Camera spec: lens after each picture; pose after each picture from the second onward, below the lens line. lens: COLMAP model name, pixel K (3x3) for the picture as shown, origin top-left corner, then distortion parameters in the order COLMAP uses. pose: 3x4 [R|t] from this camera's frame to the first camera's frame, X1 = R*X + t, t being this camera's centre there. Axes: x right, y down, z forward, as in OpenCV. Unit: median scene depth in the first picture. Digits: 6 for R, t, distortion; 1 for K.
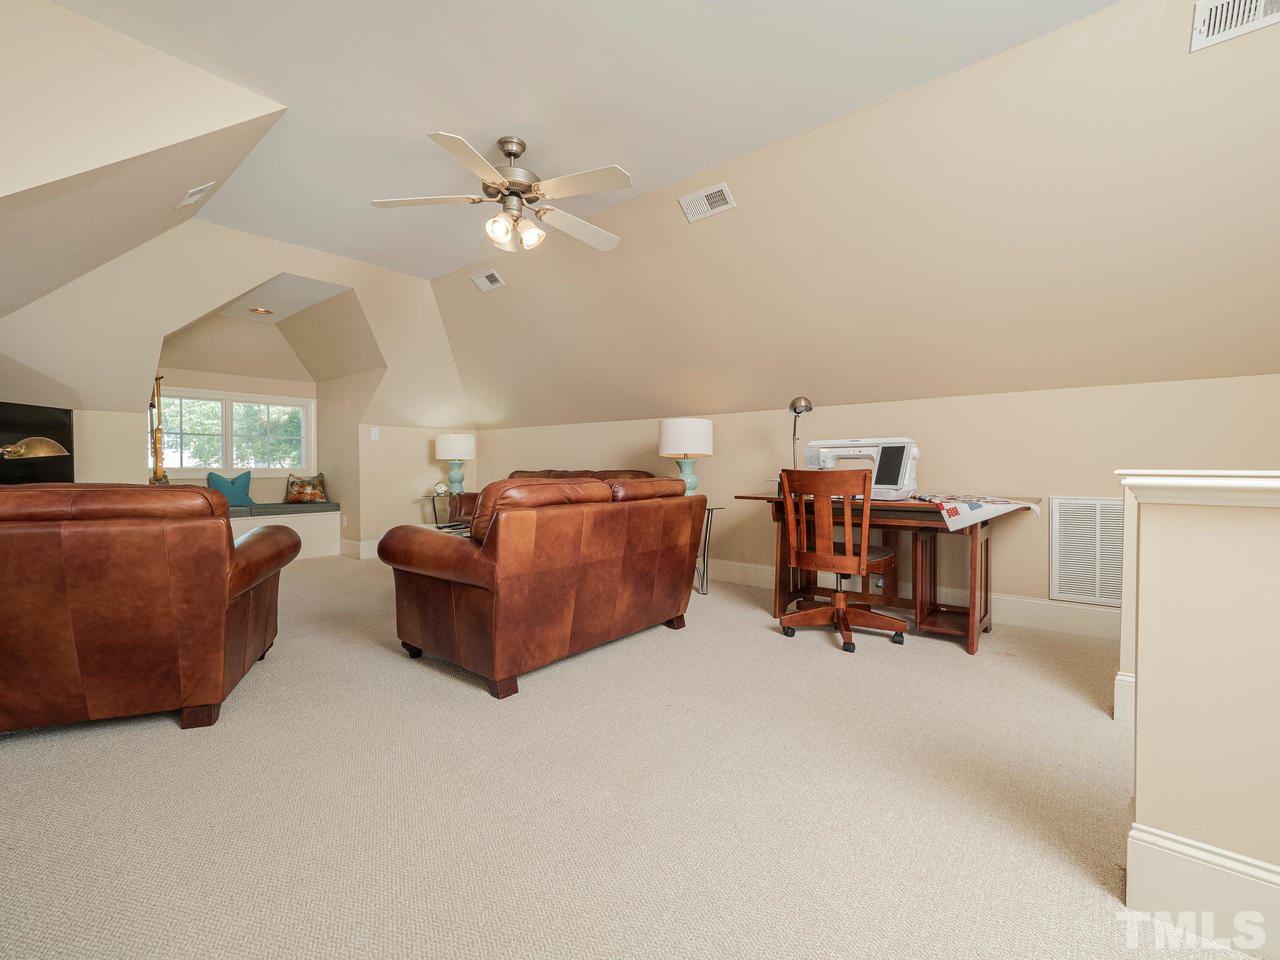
lens RADIAL K [[569.2, 0, 633.2], [0, 569.2, 475.2], [0, 0, 1]] dist [-0.000883, -0.000145]
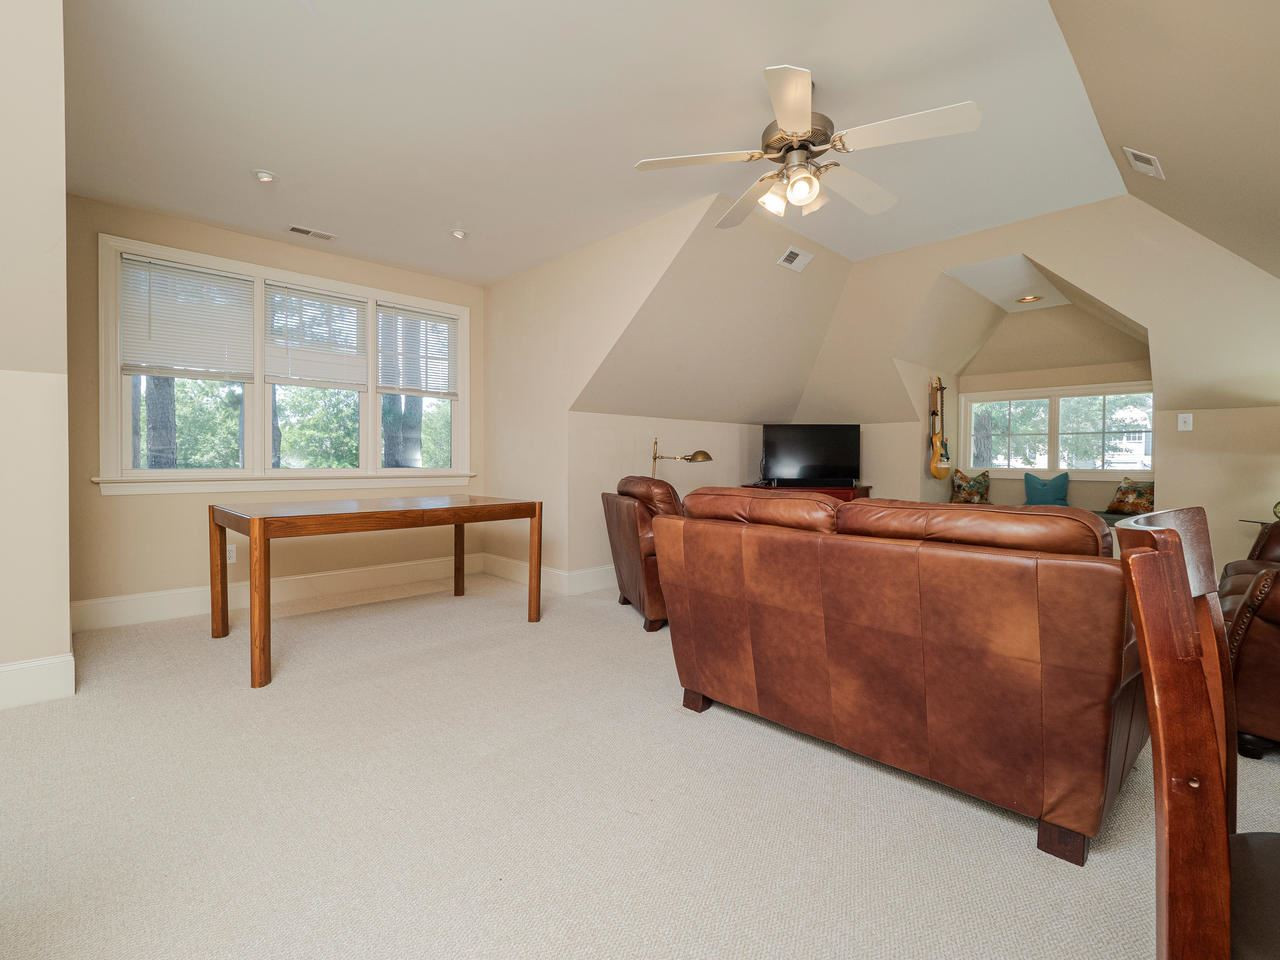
lens RADIAL K [[569.2, 0, 632.6], [0, 569.2, 467.9], [0, 0, 1]] dist [-0.000883, -0.000145]
pose [[-0.104320, 0.016292, -0.994410, 0.671394], [-0.021697, 0.999591, 0.018653, -0.035913], [0.994307, 0.023522, -0.103924, 0.886342]]
